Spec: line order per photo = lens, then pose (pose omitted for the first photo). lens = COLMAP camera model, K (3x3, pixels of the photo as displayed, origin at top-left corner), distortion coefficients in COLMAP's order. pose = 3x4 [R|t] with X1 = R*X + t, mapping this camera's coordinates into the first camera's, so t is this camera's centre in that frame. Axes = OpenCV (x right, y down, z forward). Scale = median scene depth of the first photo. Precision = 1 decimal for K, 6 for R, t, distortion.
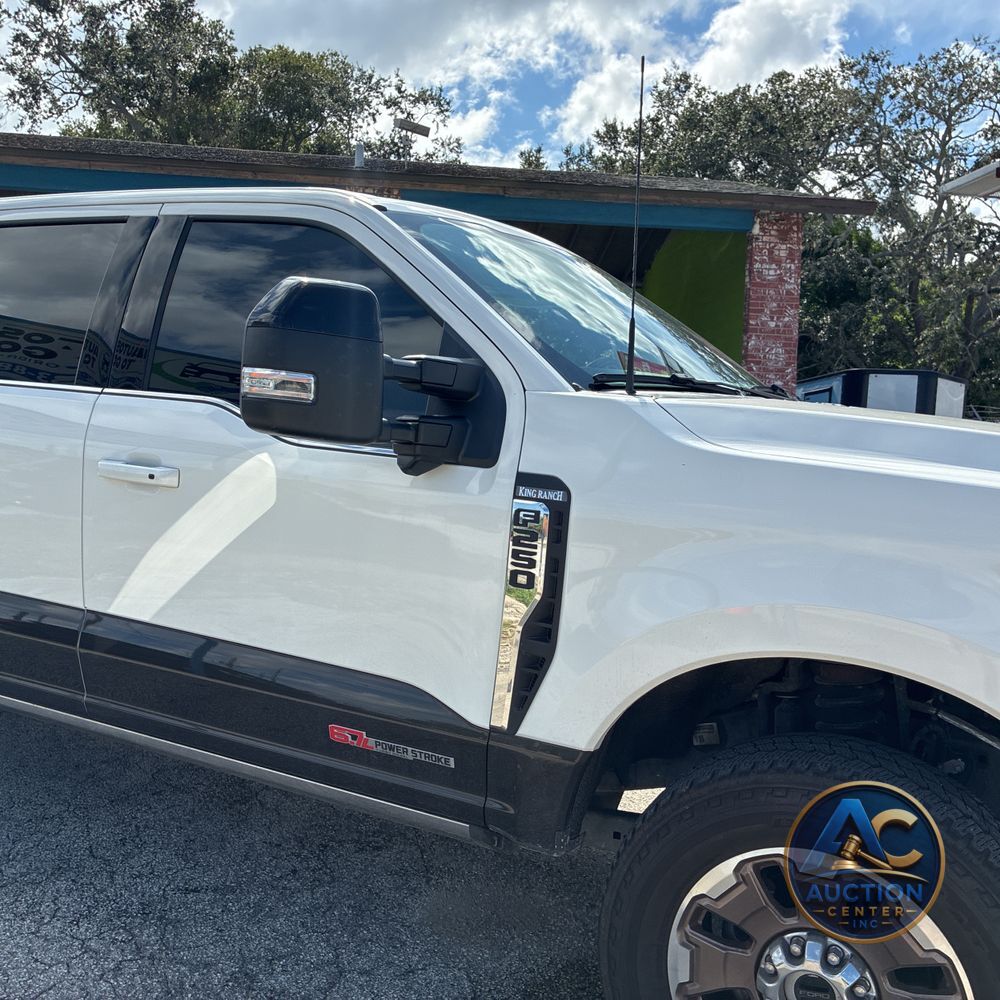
lens RADIAL K [[1019.7, 0, 523.0], [0, 1019.7, 485.2], [0, 0, 1]] dist [0.020620, -0.030587]
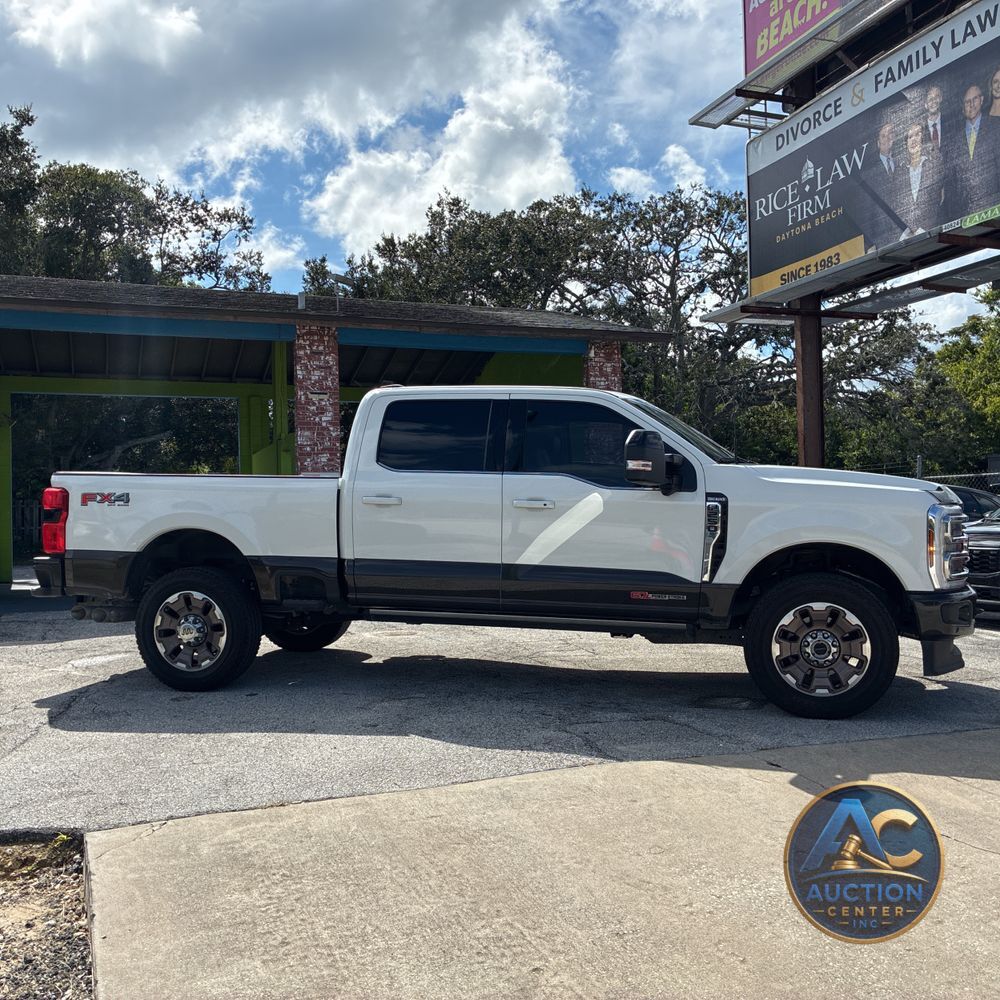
lens RADIAL K [[1026.8, 0, 500.0], [0, 1026.8, 500.0], [0, 0, 1]] dist [0.102311, -0.310139]
pose [[0.970816, -0.044016, 0.235752, -0.099681], [0.060354, 0.996216, -0.062535, 0.012292], [-0.232107, 0.074939, 0.969799, -0.134942]]
